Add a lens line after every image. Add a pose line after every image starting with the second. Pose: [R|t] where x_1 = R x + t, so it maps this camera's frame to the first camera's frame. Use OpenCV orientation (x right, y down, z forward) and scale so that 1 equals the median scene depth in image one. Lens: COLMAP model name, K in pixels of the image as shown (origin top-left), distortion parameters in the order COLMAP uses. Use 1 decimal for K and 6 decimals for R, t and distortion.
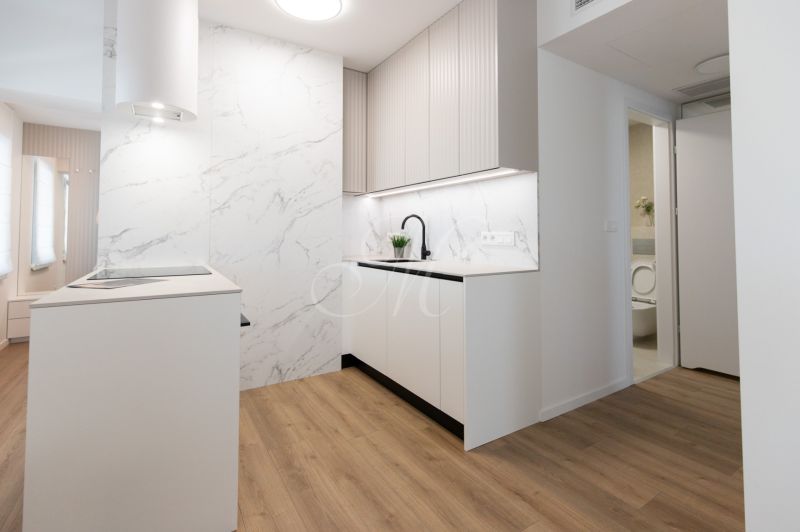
lens RADIAL K [[373.9, 0, 404.0], [0, 373.9, 224.8], [0, 0, 1]] dist [0.002942, 0.000293]
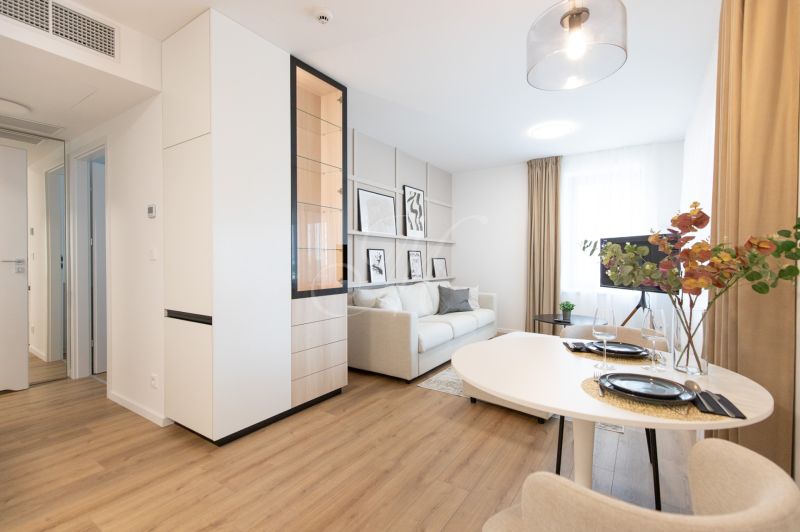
lens RADIAL K [[369.1, 0, 402.1], [0, 369.1, 266.3], [0, 0, 1]] dist [0.003270, -0.000081]
pose [[-0.402426, -0.016058, 0.915312, -0.551381], [-0.027813, 0.999599, 0.005309, -0.003857], [-0.915030, -0.023321, -0.402711, 0.313902]]
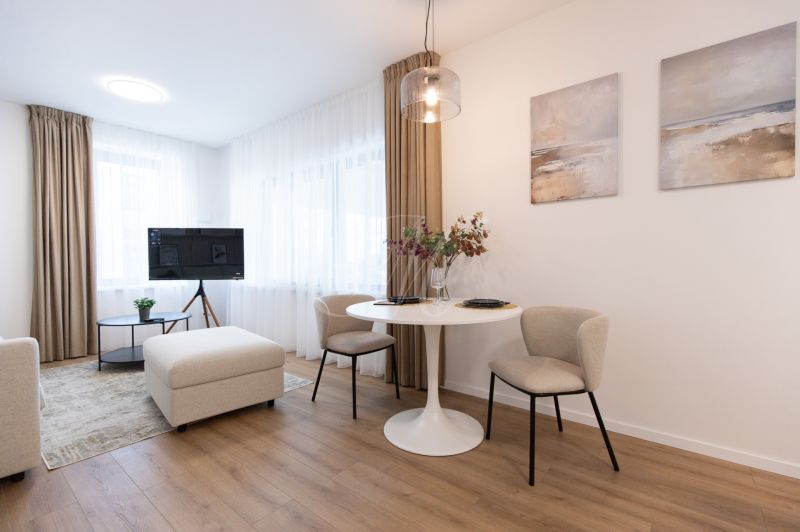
lens RADIAL K [[369.1, 0, 400.5], [0, 369.1, 263.4], [0, 0, 1]] dist [0.003270, -0.000081]
pose [[-0.949660, 0.015734, -0.312886, 0.128764], [0.020643, 0.999710, -0.012382, 0.044566], [0.312601, -0.018218, -0.949710, 0.600655]]
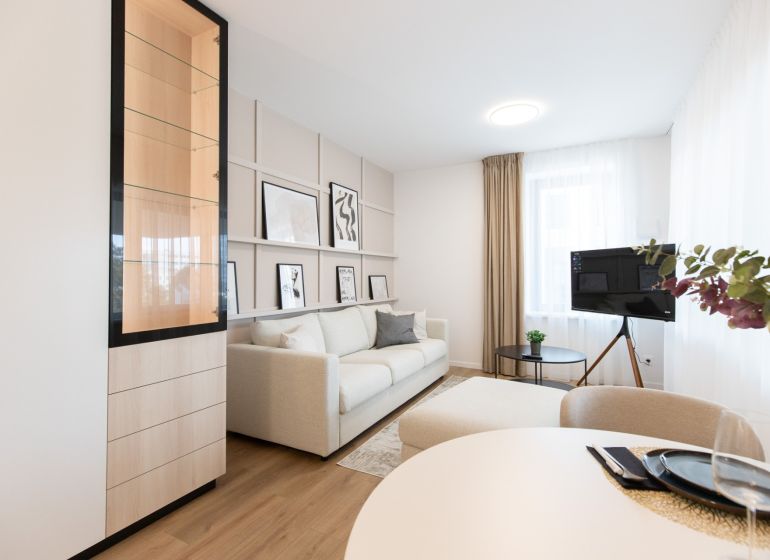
lens RADIAL K [[384.5, 0, 388.4], [0, 384.5, 267.9], [0, 0, 1]] dist [-0.002688, -0.000231]
pose [[-0.494290, 0.019901, 0.869069, -0.282520], [-0.023902, 0.999049, -0.036472, -0.016029], [-0.868968, -0.038800, -0.493344, 0.114108]]
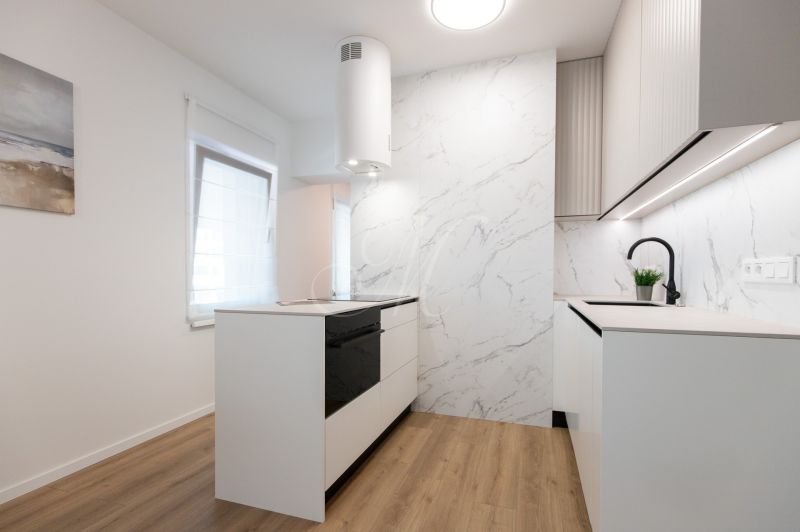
lens RADIAL K [[369.1, 0, 417.6], [0, 369.1, 281.6], [0, 0, 1]] dist [0.003270, -0.000081]
pose [[0.647453, 0.016657, -0.761923, 0.297480], [0.019180, 0.999088, 0.038141, 0.021496], [0.761864, -0.039308, 0.646544, 0.265377]]
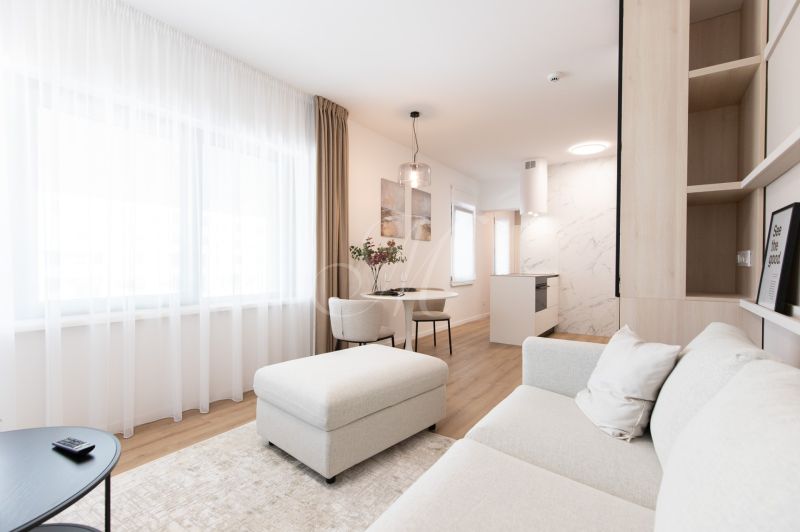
lens RADIAL K [[369.1, 0, 400.9], [0, 369.1, 265.7], [0, 0, 1]] dist [0.003270, -0.000081]
pose [[0.392411, 0.008100, -0.919754, 1.072623], [0.019368, 0.999667, 0.017067, 0.002324], [0.919586, -0.024511, 0.392123, -0.695163]]
